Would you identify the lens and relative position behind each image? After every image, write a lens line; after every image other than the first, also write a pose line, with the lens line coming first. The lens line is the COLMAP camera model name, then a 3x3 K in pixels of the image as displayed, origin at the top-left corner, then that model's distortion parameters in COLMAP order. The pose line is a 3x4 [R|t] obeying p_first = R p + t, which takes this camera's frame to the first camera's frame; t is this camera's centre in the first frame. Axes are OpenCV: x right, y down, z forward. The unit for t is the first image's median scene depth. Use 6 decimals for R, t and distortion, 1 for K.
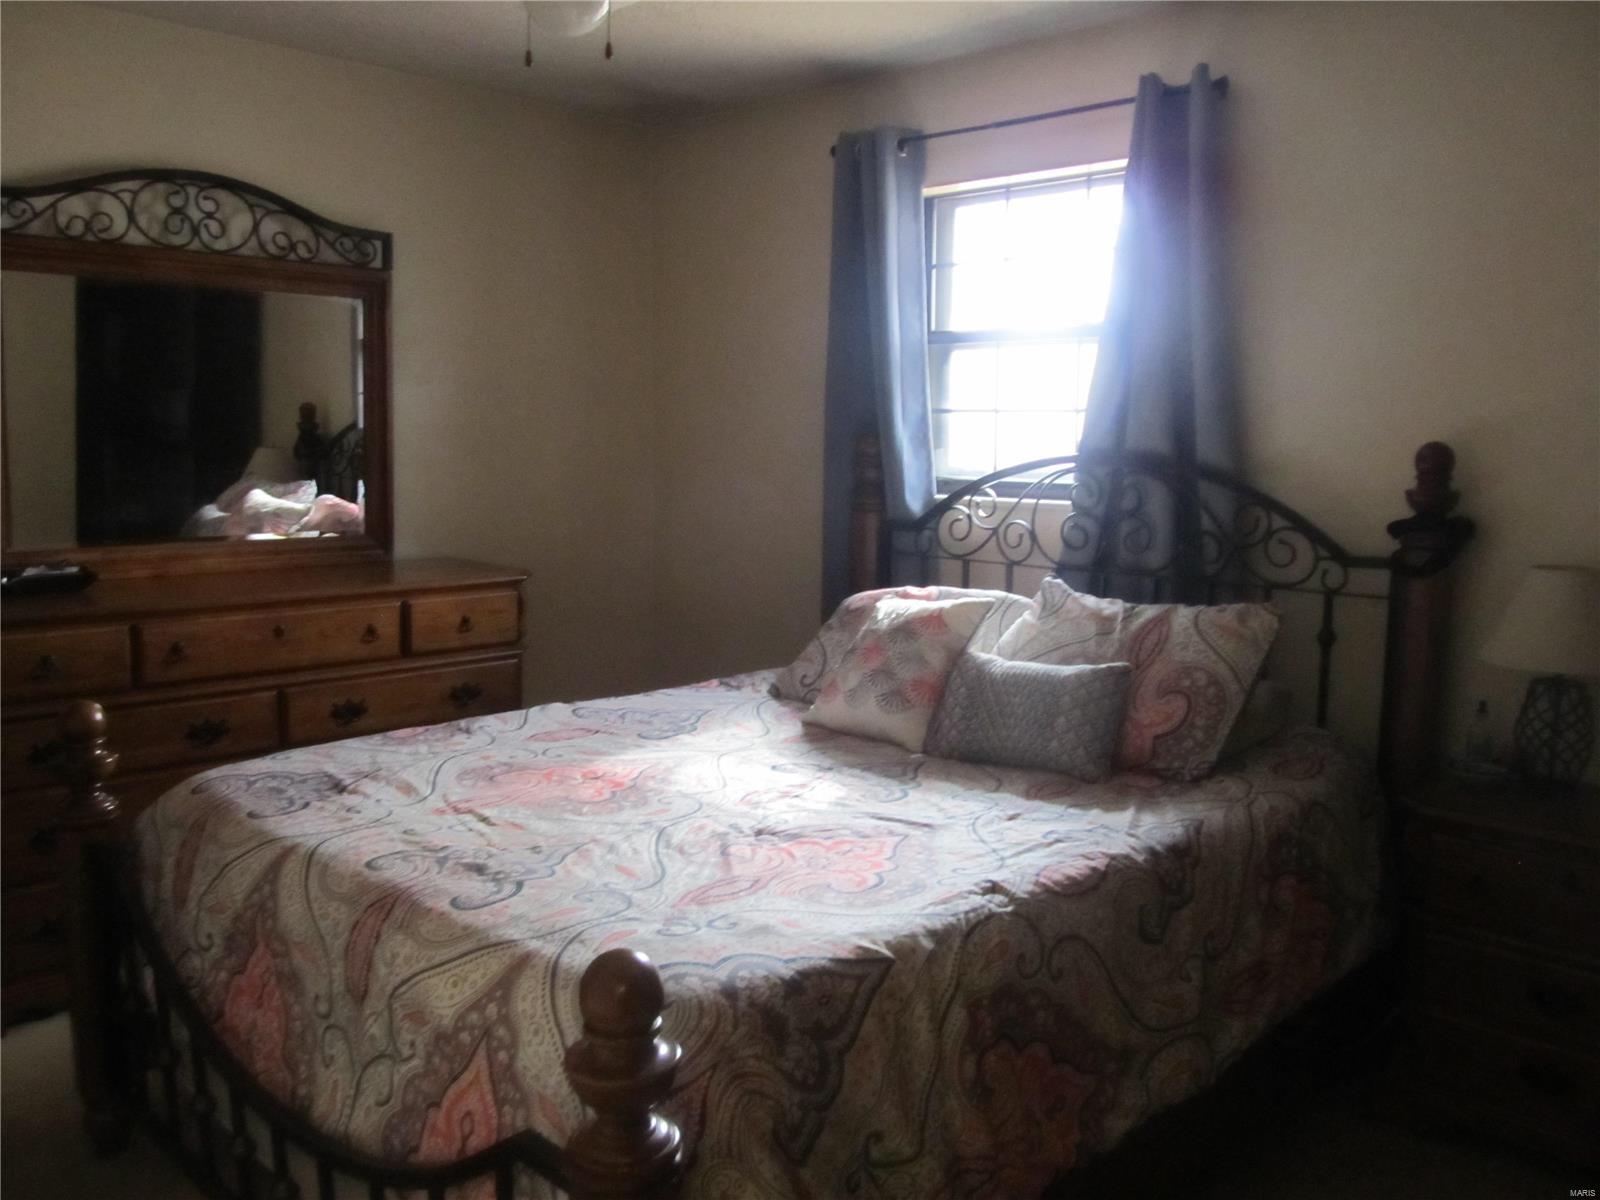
lens RADIAL K [[1316.2, 0, 807.9], [0, 1316.2, 596.0], [0, 0, 1]] dist [-0.057573, 0.001488]
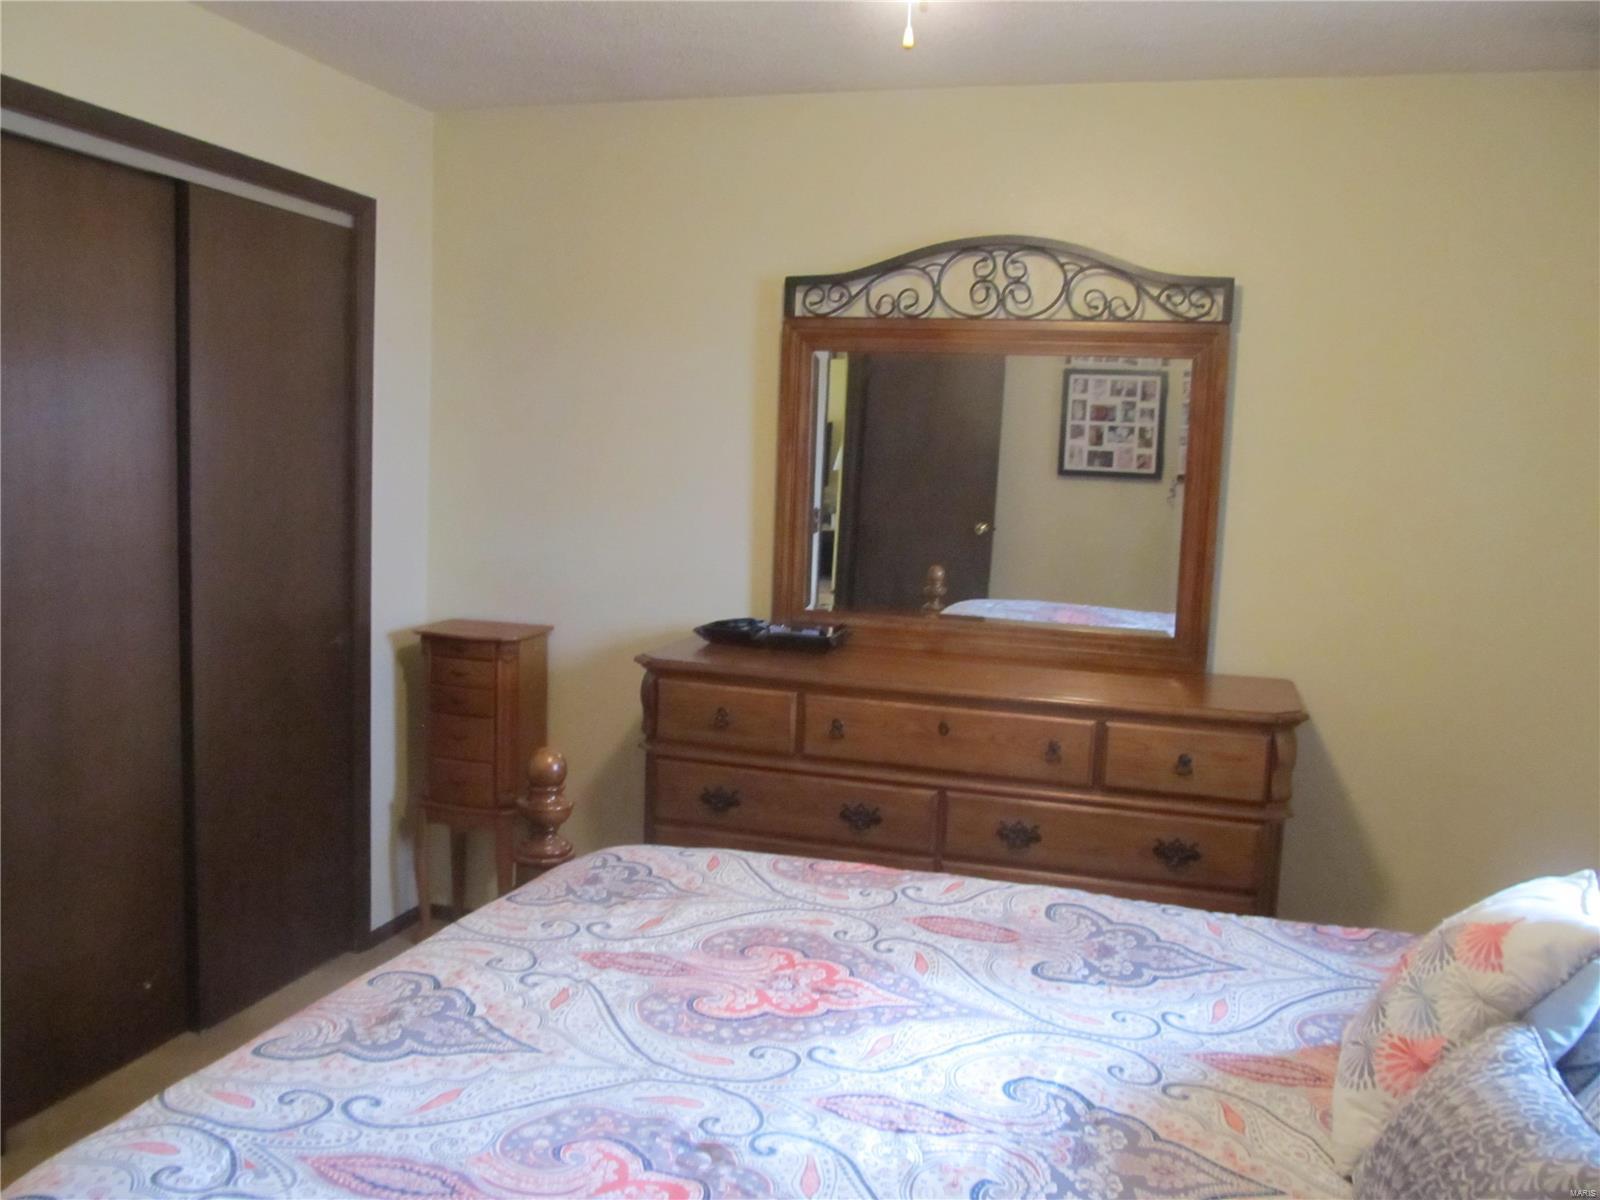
lens RADIAL K [[1316.2, 0, 807.9], [0, 1316.2, 596.0], [0, 0, 1]] dist [-0.057573, 0.001488]
pose [[0.460787, 0.091326, -0.882800, 0.345264], [-0.142697, 0.989374, 0.027869, -0.074654], [0.875964, 0.113131, 0.468922, 0.464675]]
